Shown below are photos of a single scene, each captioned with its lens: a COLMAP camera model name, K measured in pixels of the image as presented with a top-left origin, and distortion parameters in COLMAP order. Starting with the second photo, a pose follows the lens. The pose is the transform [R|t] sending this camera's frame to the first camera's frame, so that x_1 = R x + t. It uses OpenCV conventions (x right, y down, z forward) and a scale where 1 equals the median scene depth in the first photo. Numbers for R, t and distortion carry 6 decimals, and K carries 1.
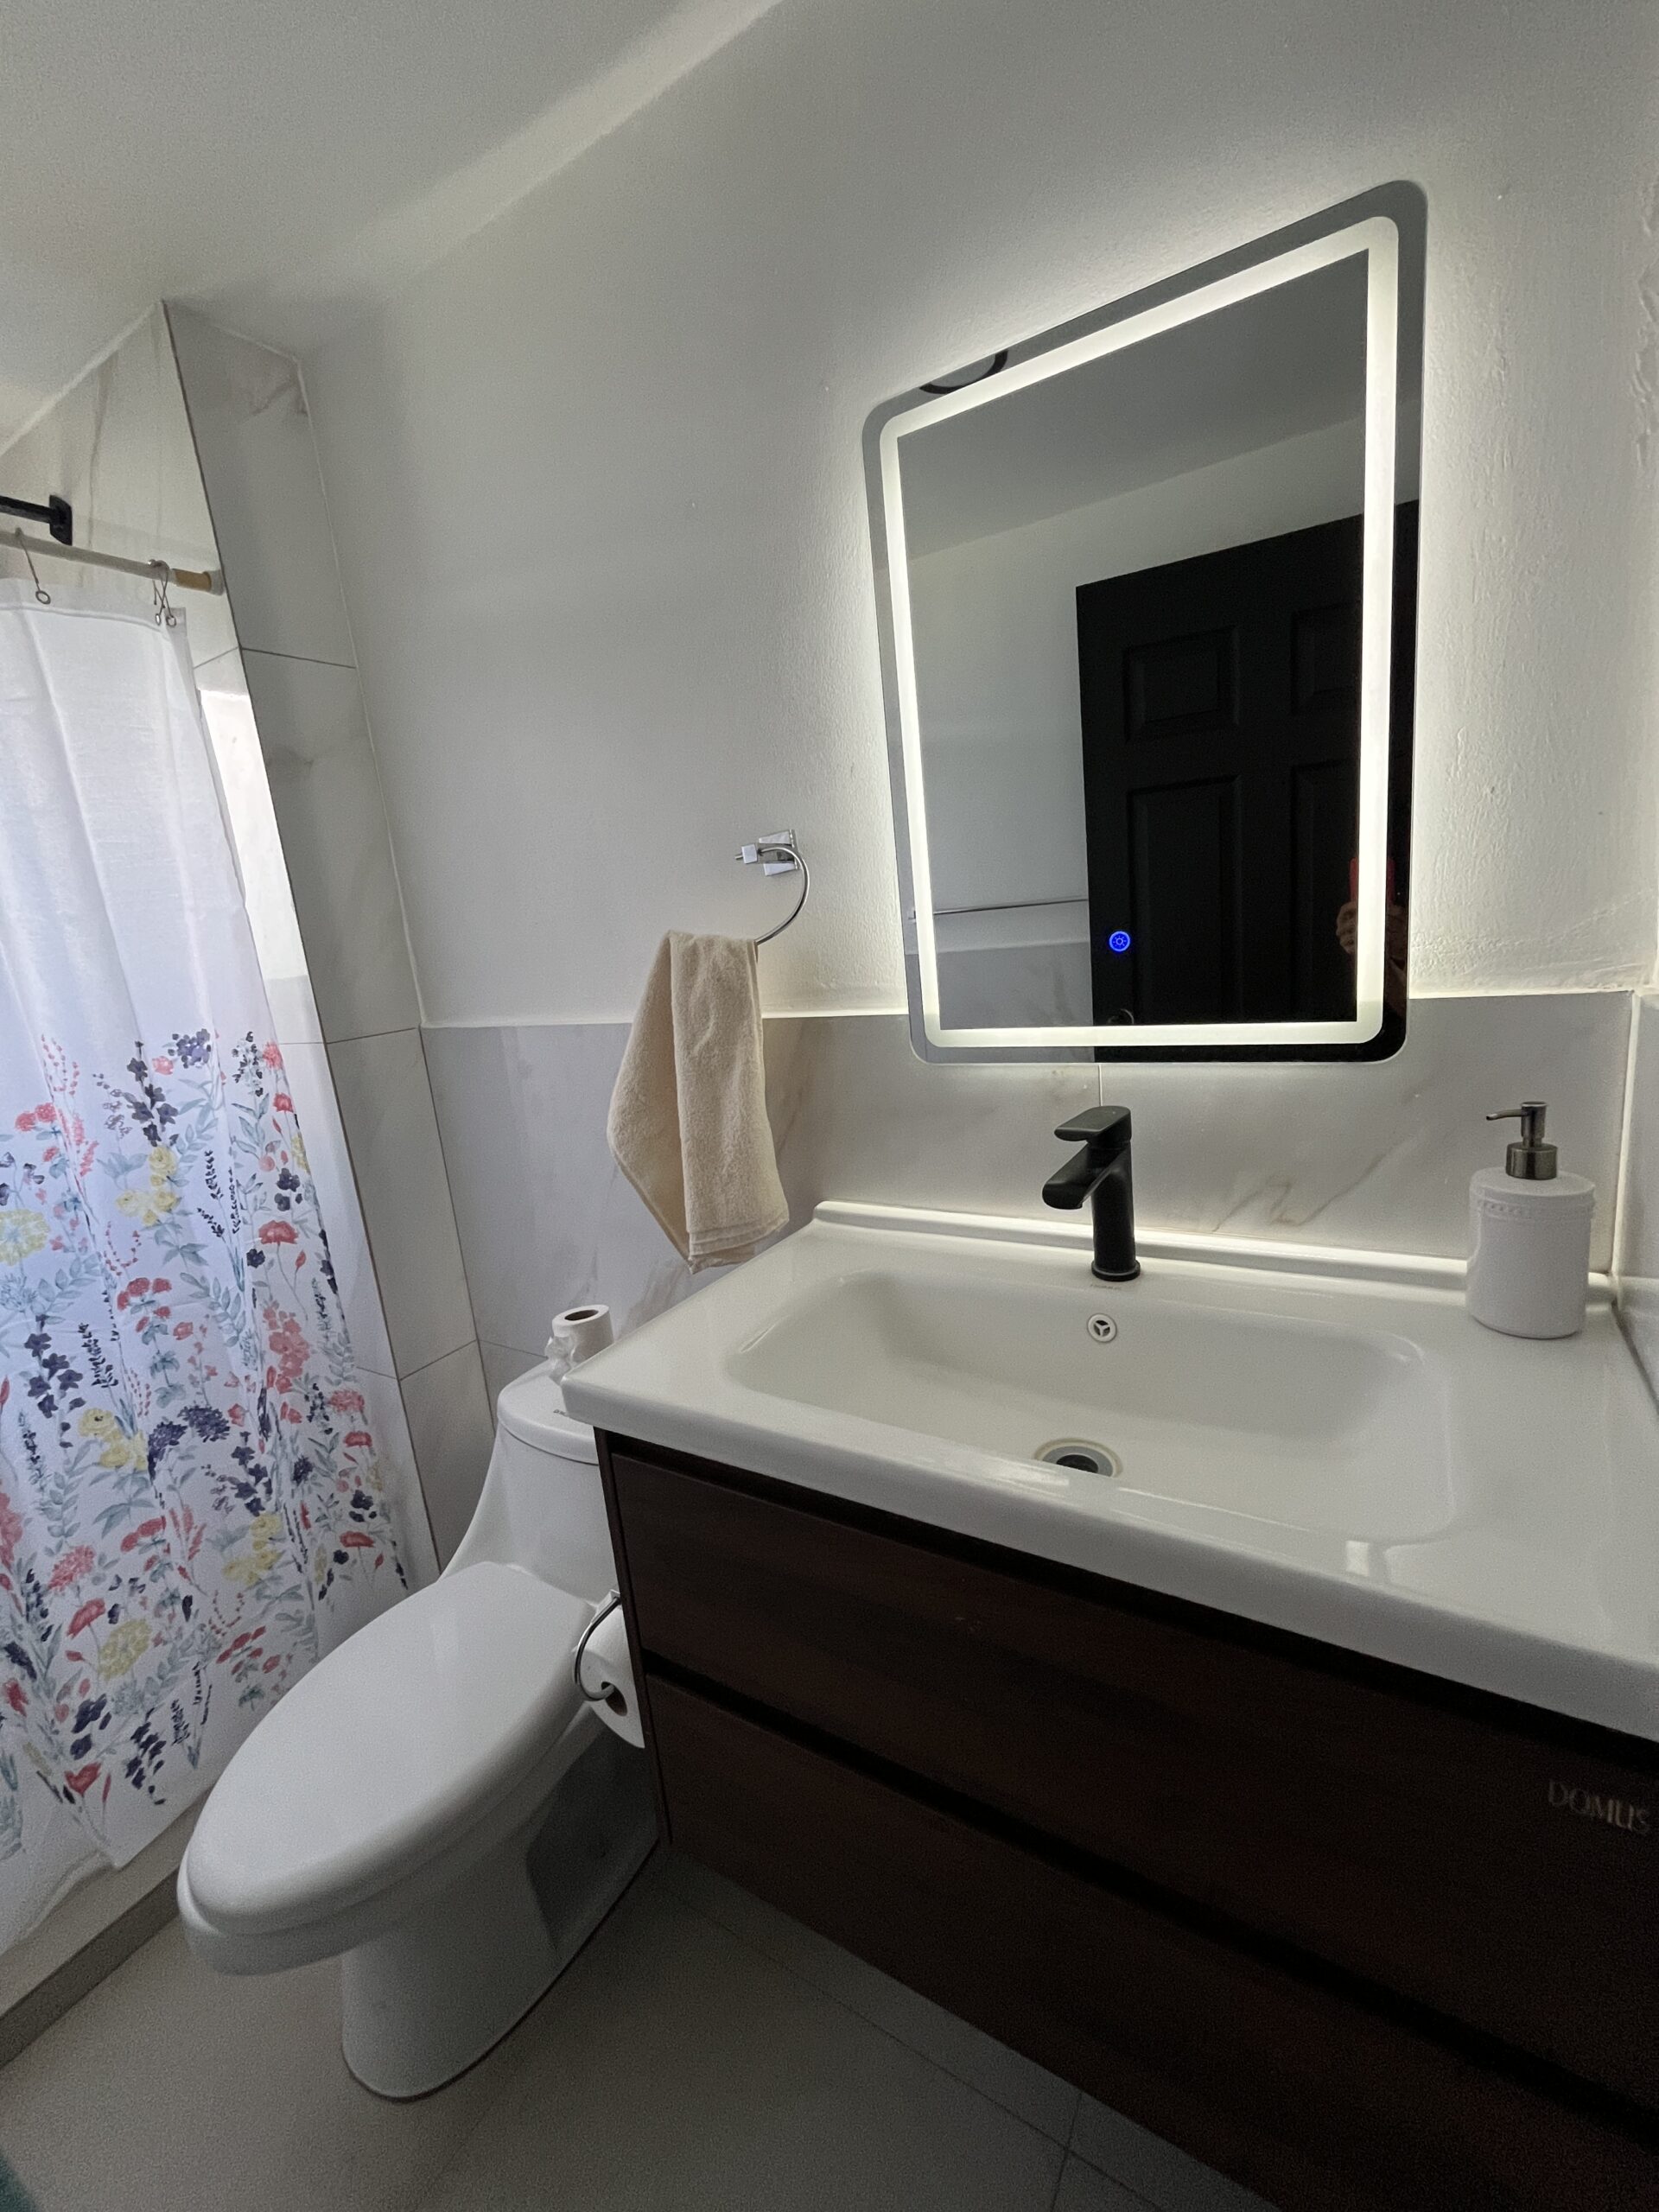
lens RADIAL K [[899.0, 0, 829.3], [0, 899.0, 1098.4], [0, 0, 1]] dist [0.000980, -0.000251]
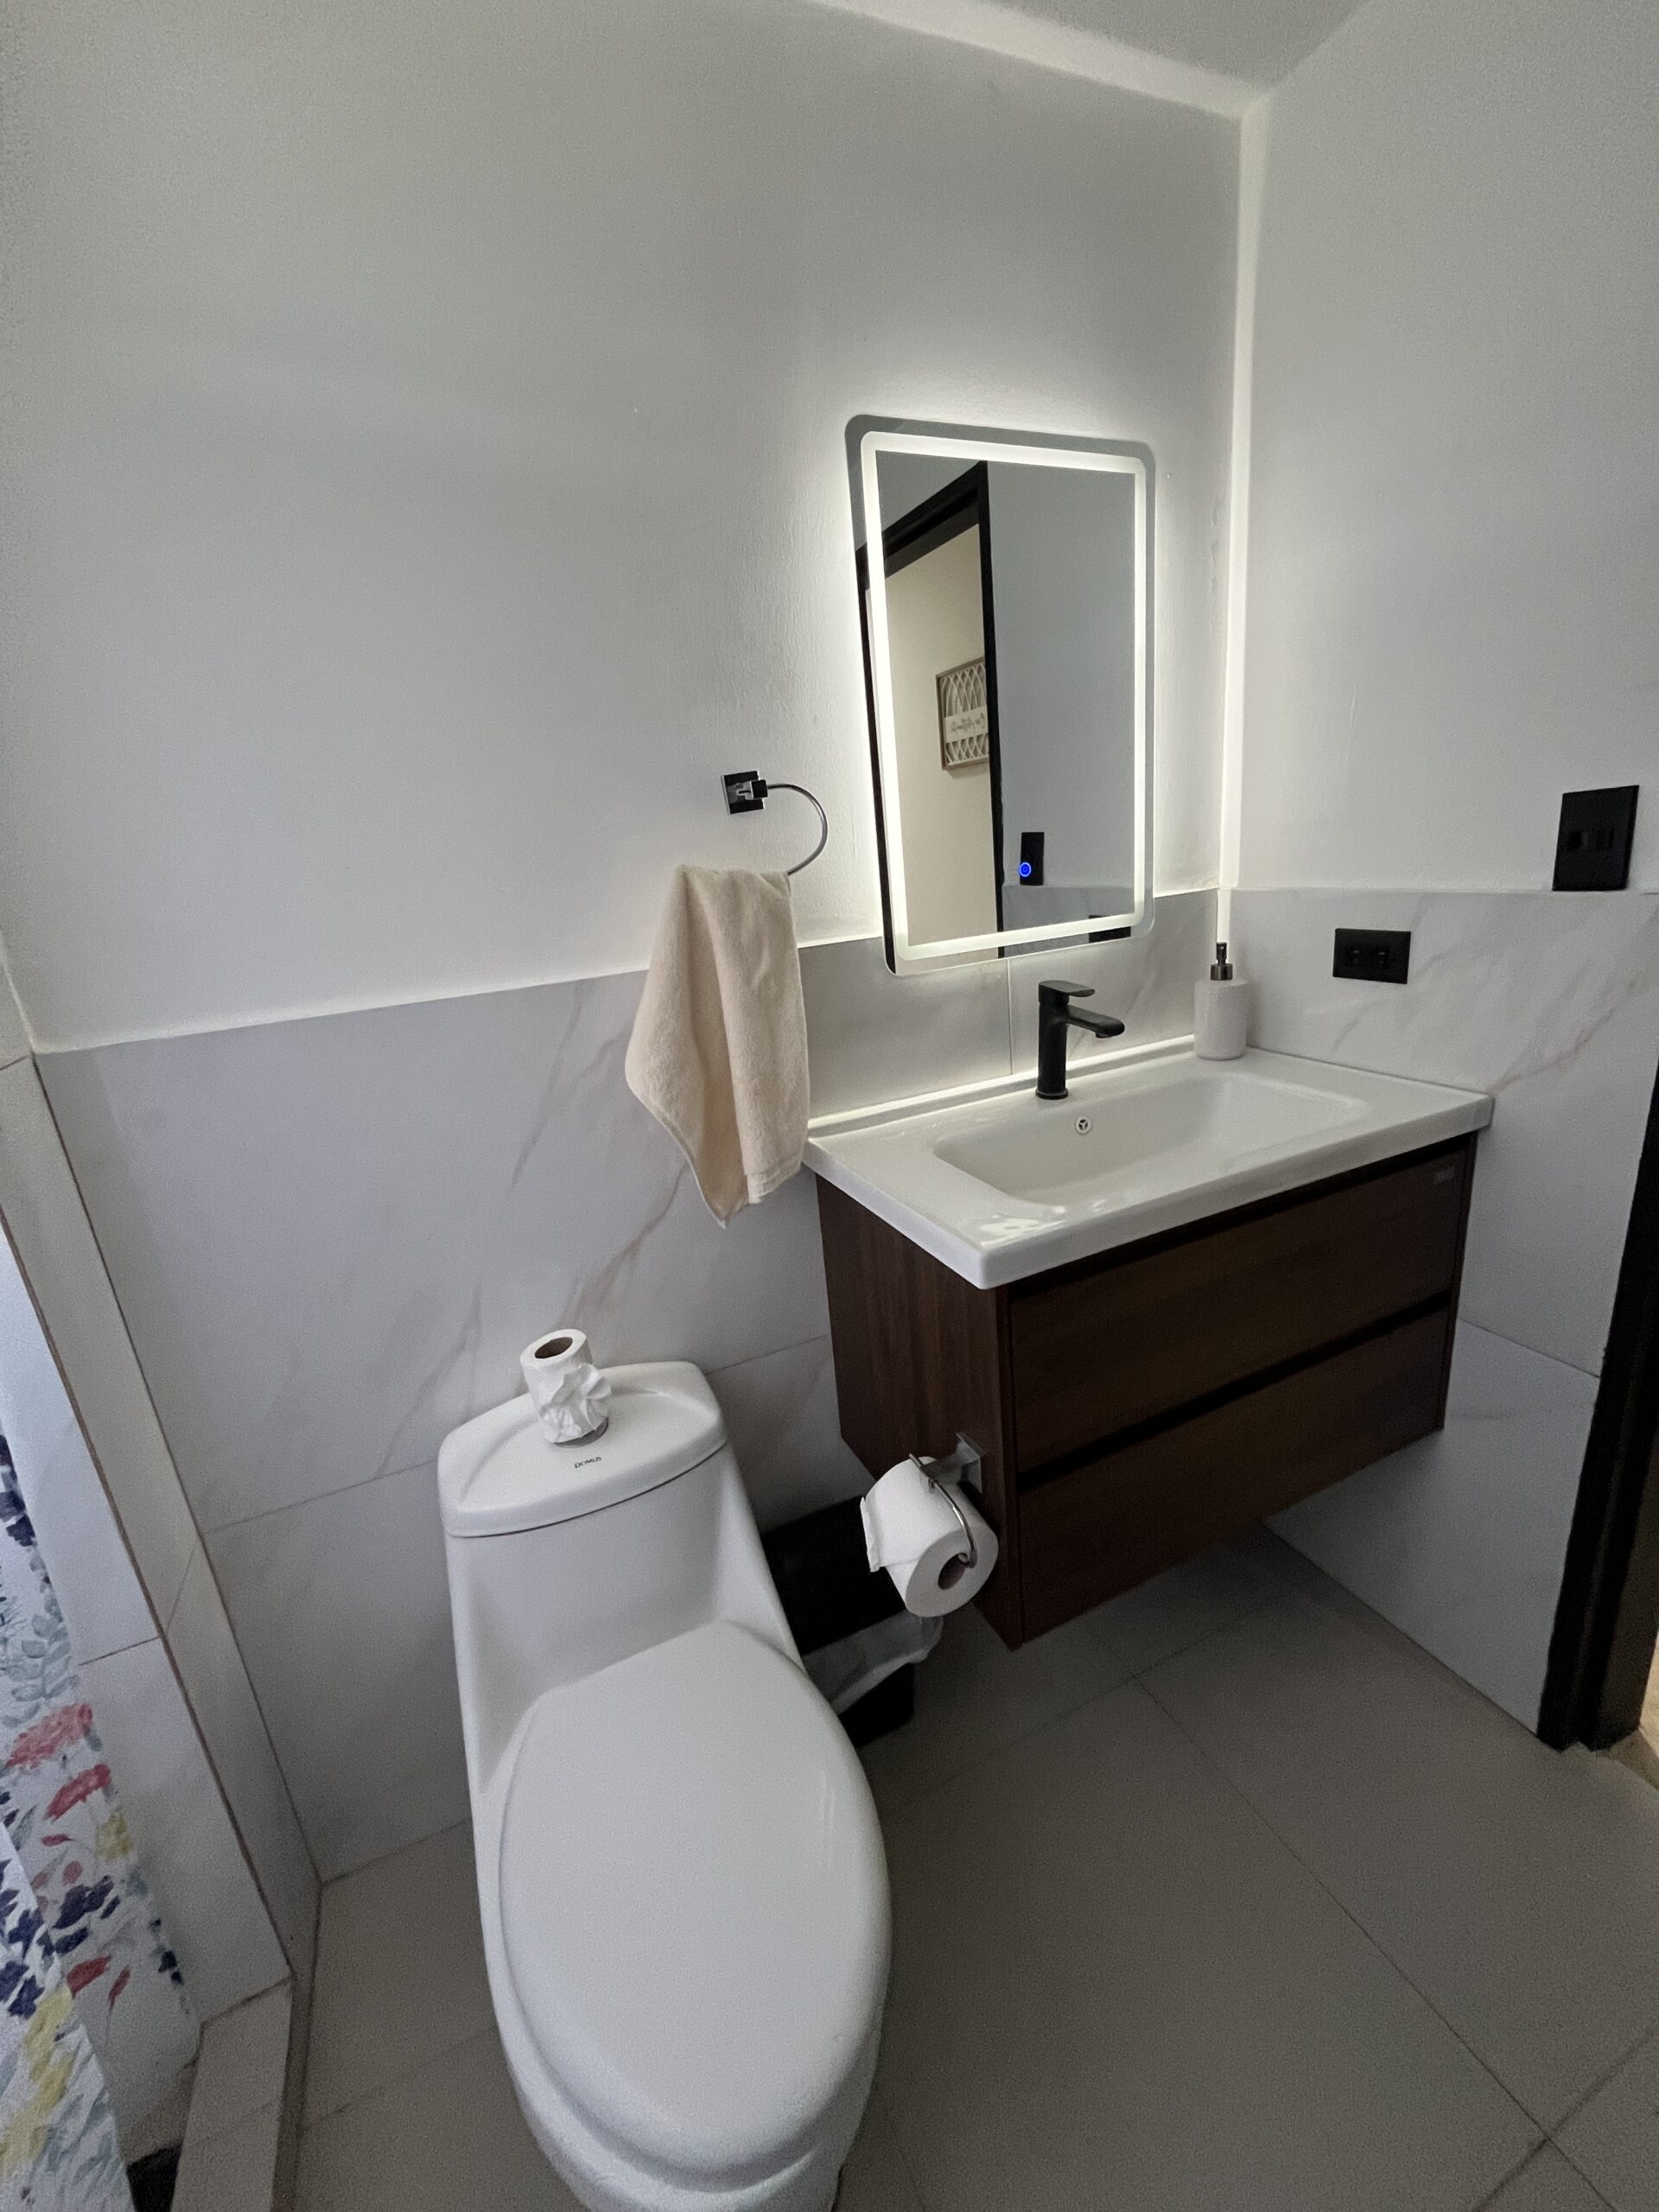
lens RADIAL K [[899.0, 0, 829.3], [0, 899.0, 1098.4], [0, 0, 1]] dist [0.000980, -0.000251]
pose [[0.572399, -0.183917, 0.799083, -0.934409], [0.197003, 0.976823, 0.083708, 0.002487], [-0.795958, 0.109507, 0.595365, 0.365108]]
